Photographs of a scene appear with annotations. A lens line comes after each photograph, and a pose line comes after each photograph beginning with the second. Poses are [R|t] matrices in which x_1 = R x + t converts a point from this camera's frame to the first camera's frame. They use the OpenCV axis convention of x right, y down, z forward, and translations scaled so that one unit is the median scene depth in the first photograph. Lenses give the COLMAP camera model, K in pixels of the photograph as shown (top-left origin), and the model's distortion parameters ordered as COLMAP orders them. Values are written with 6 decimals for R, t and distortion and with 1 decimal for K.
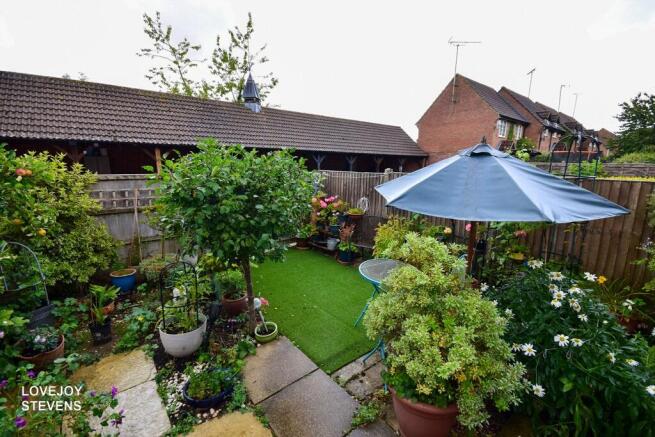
lens RADIAL K [[287.0, 0, 327.5], [0, 287.0, 218.5], [0, 0, 1]] dist [-0.000663, -0.000071]
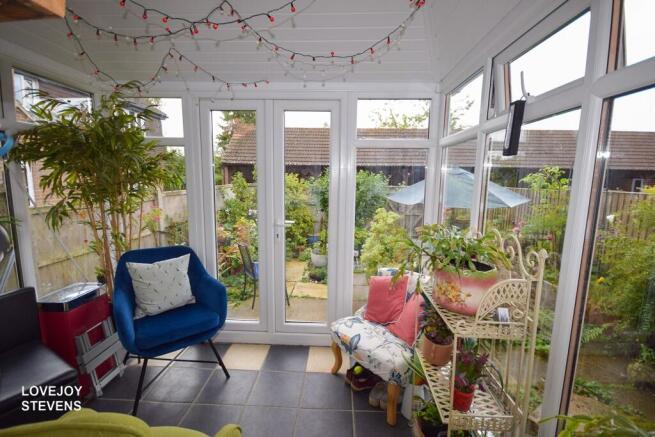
lens RADIAL K [[287.0, 0, 327.5], [0, 287.0, 218.5], [0, 0, 1]] dist [-0.000663, -0.000071]
pose [[0.754768, 0.079064, -0.651210, 0.593208], [-0.121042, 0.992450, -0.019796, 0.105732], [0.644728, 0.093765, 0.758640, -0.399768]]
